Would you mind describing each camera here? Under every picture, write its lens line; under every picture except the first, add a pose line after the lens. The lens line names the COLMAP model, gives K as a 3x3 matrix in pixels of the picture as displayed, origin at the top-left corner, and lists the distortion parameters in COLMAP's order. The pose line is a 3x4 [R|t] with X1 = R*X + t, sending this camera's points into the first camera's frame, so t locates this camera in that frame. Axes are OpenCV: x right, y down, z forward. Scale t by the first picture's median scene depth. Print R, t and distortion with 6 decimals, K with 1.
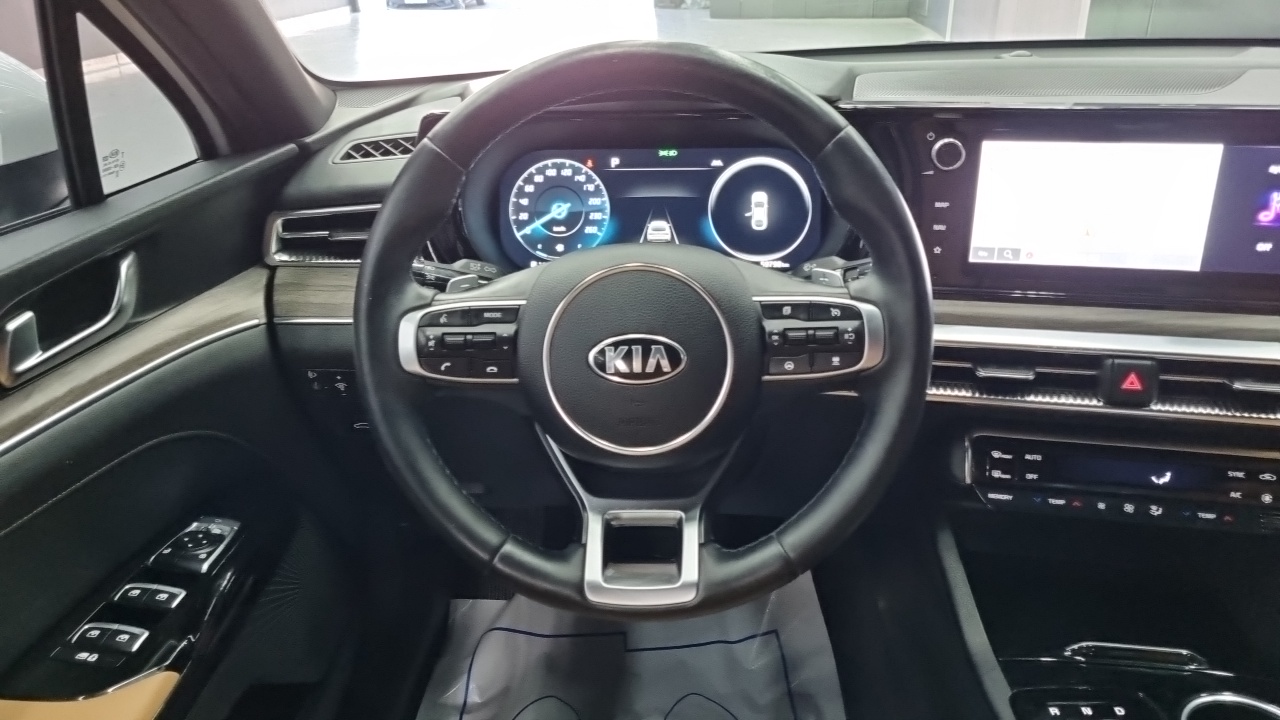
lens RADIAL K [[977.4, 0, 640.0], [0, 977.4, 360.0], [0, 0, 1]] dist [0.040590, -0.005189]
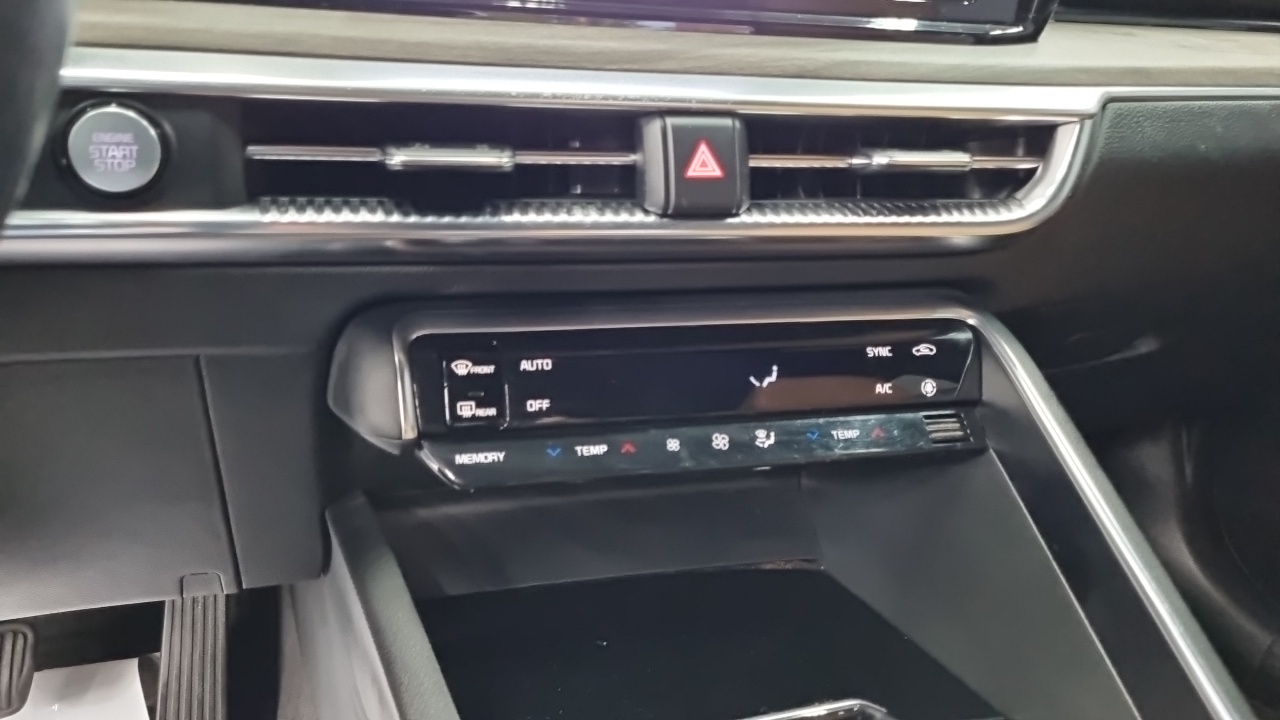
lens RADIAL K [[980.3, 0, 638.0], [0, 980.3, 352.1], [0, 0, 1]] dist [0.047902, -0.004667]
pose [[0.884150, -0.080042, 0.460296, 0.230623], [0.125022, 0.989819, -0.068023, 0.133718], [-0.450165, 0.117690, 0.885155, 0.570337]]
